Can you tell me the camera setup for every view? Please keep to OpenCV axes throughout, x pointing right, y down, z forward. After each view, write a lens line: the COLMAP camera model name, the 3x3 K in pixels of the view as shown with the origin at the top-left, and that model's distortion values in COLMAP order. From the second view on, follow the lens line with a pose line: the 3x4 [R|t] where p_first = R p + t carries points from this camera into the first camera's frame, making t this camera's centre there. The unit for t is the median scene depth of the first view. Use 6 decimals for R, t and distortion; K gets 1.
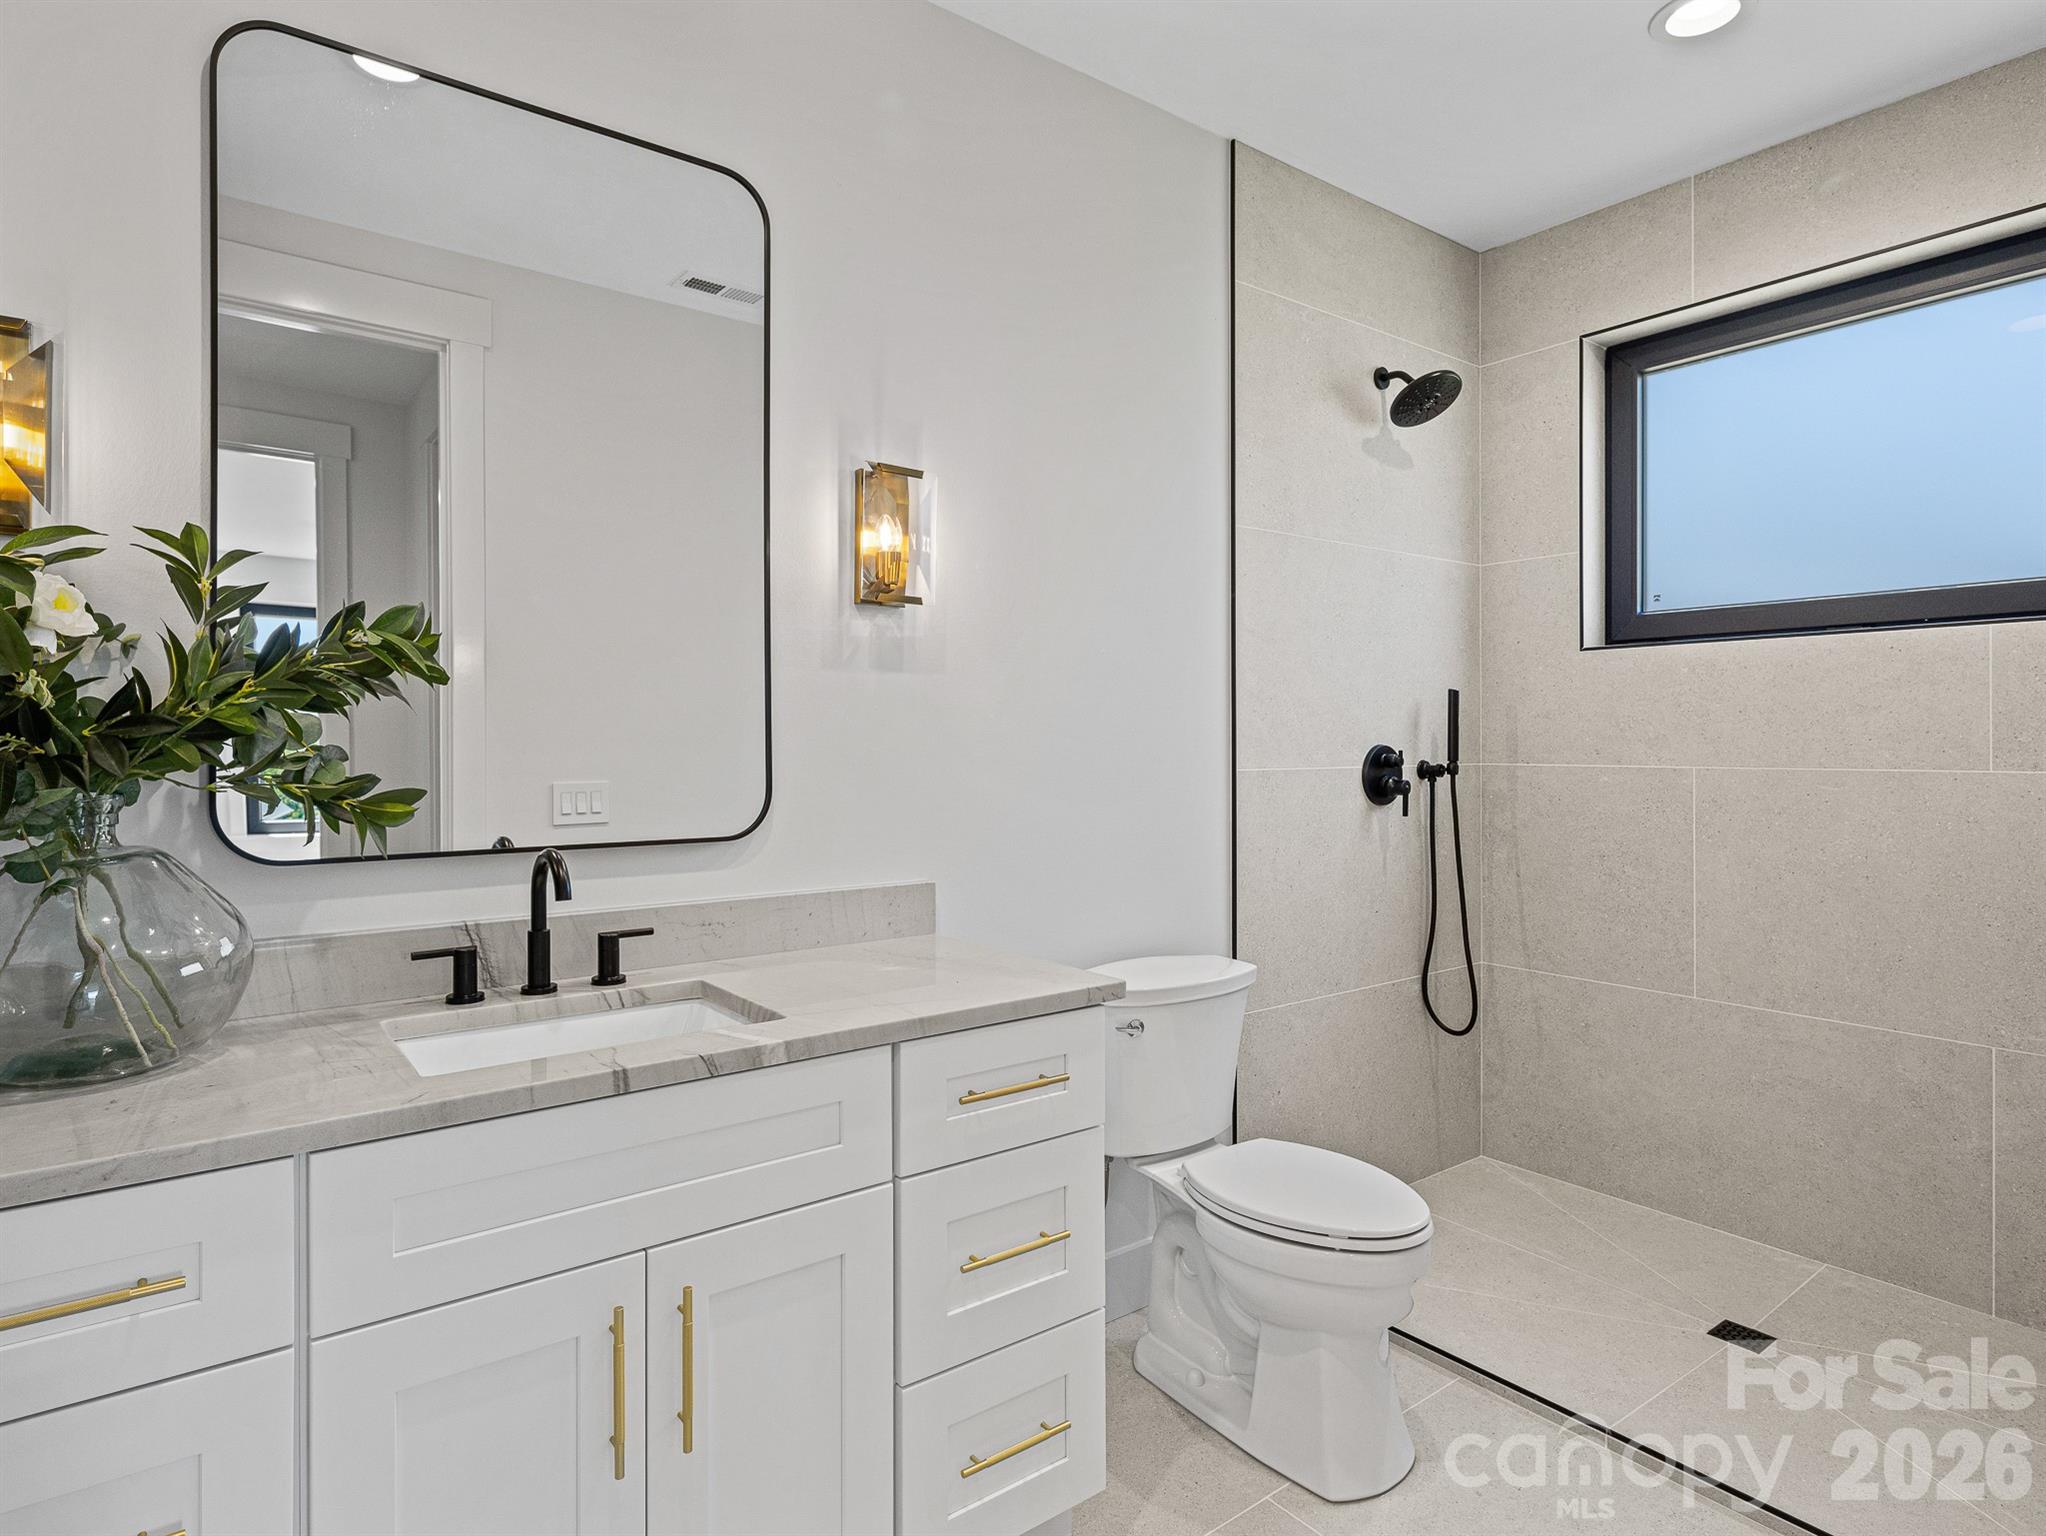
lens RADIAL K [[1115.5, 0, 1025.0], [0, 1115.5, 729.3], [0, 0, 1]] dist [-0.000047, 0.001472]
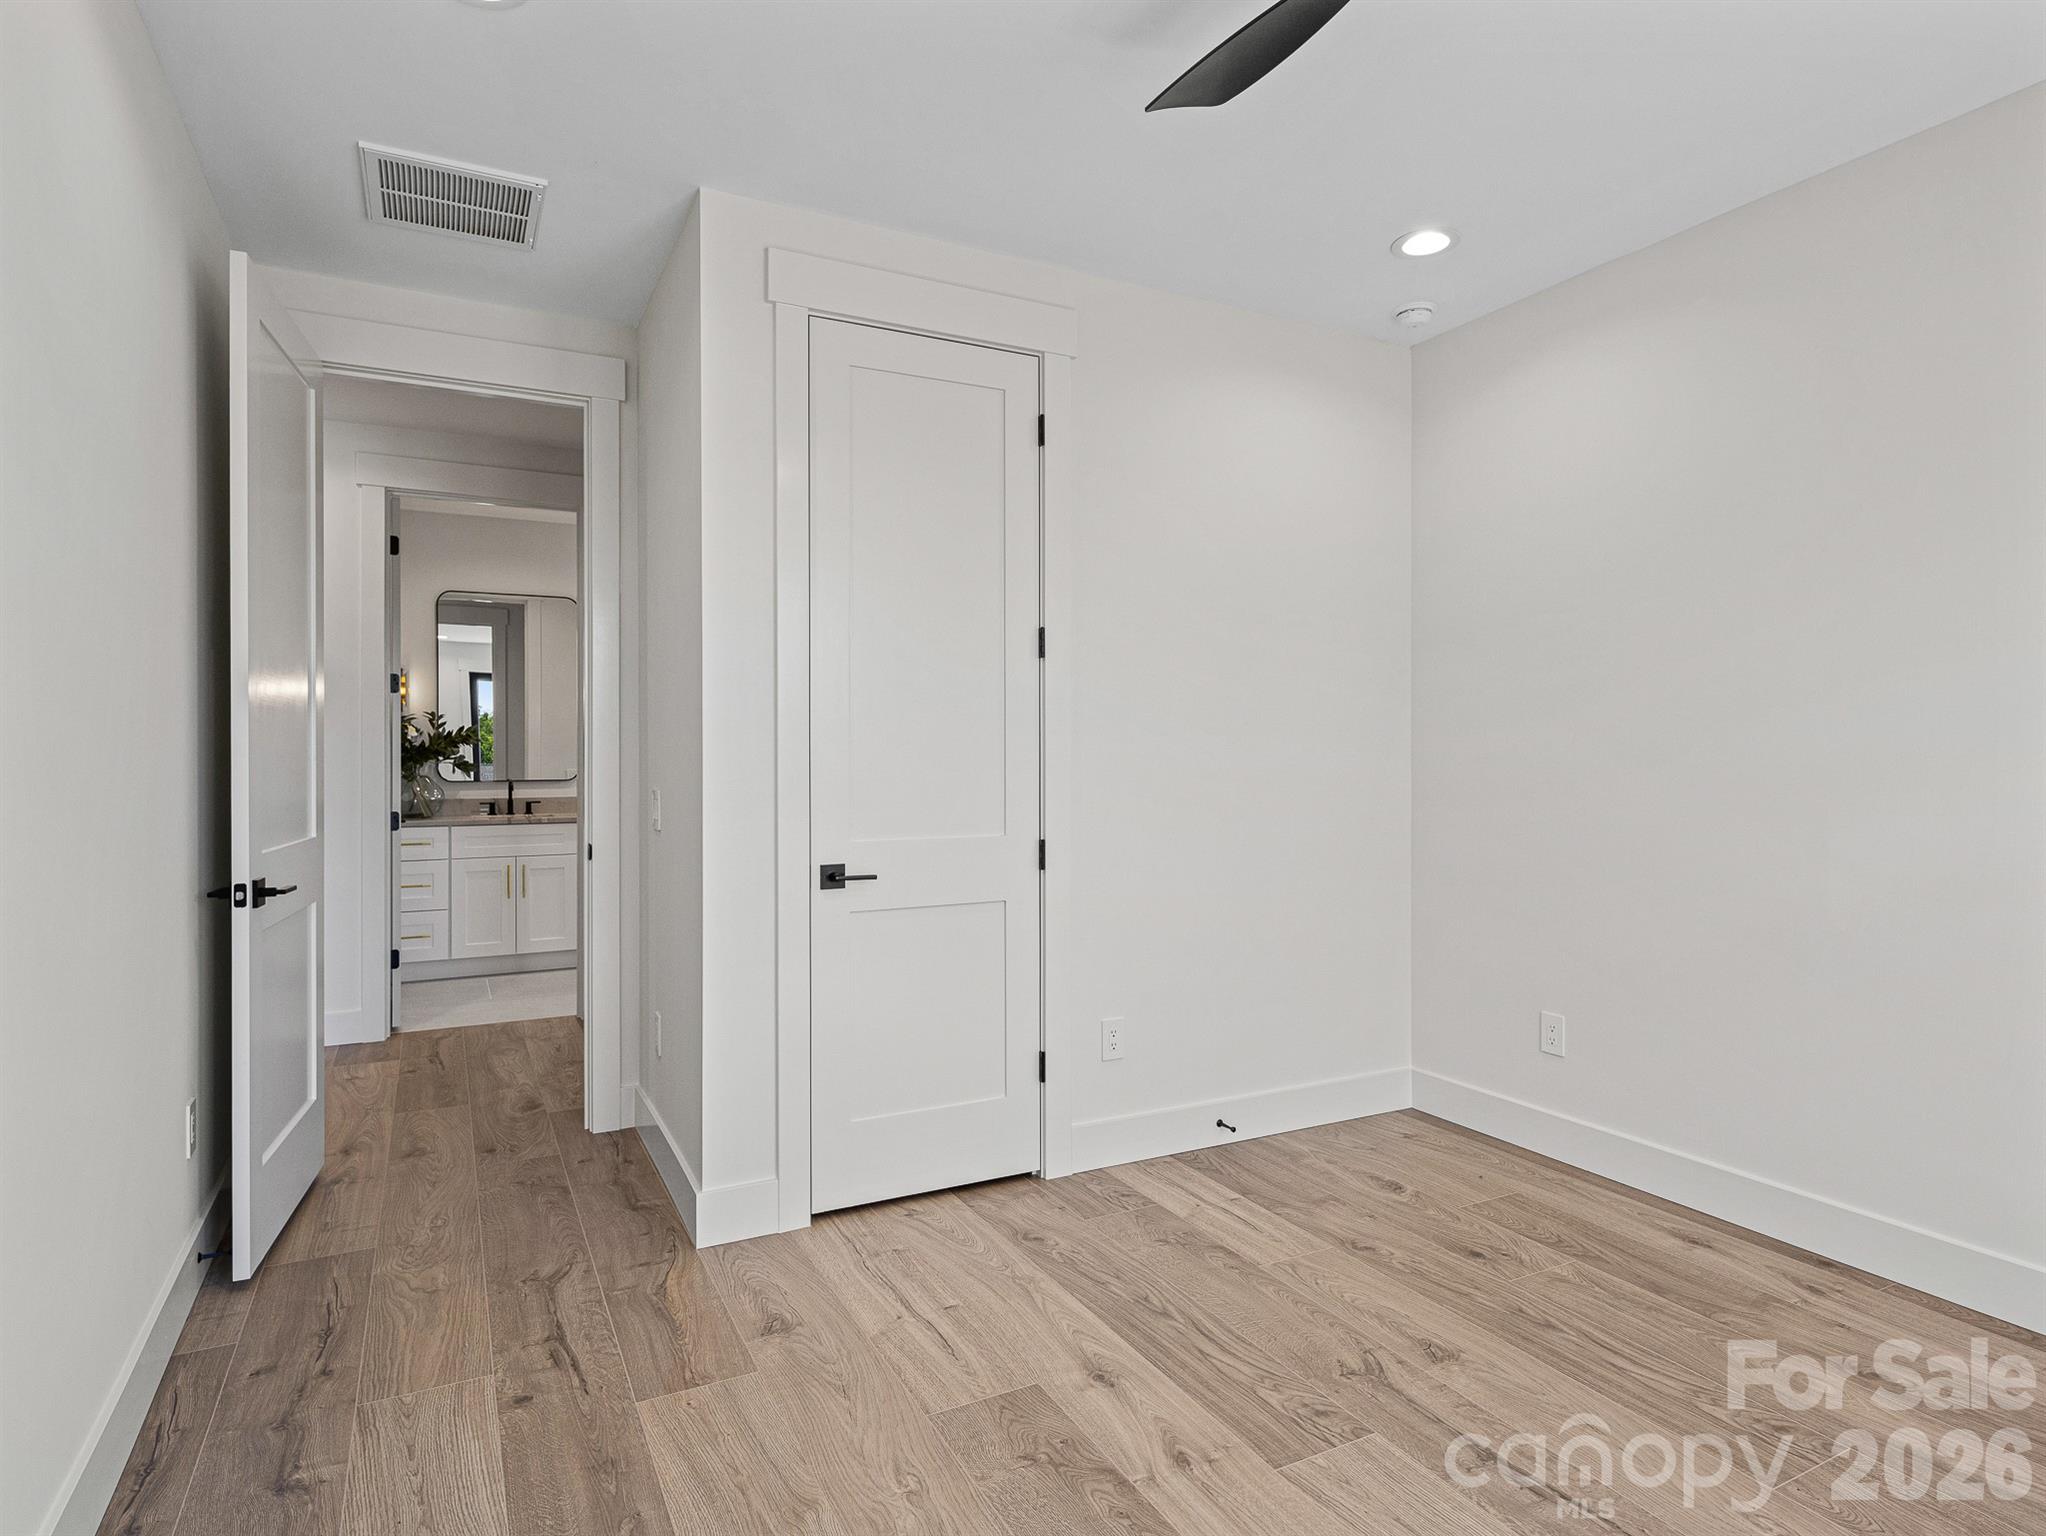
lens RADIAL K [[1115.5, 0, 1020.9], [0, 1115.5, 767.4], [0, 0, 1]] dist [-0.000047, 0.001472]
pose [[0.984550, 0.006302, -0.174991, 2.449301], [-0.004636, 0.999940, 0.009931, 0.010056], [0.175043, -0.008966, 0.984520, -3.114676]]
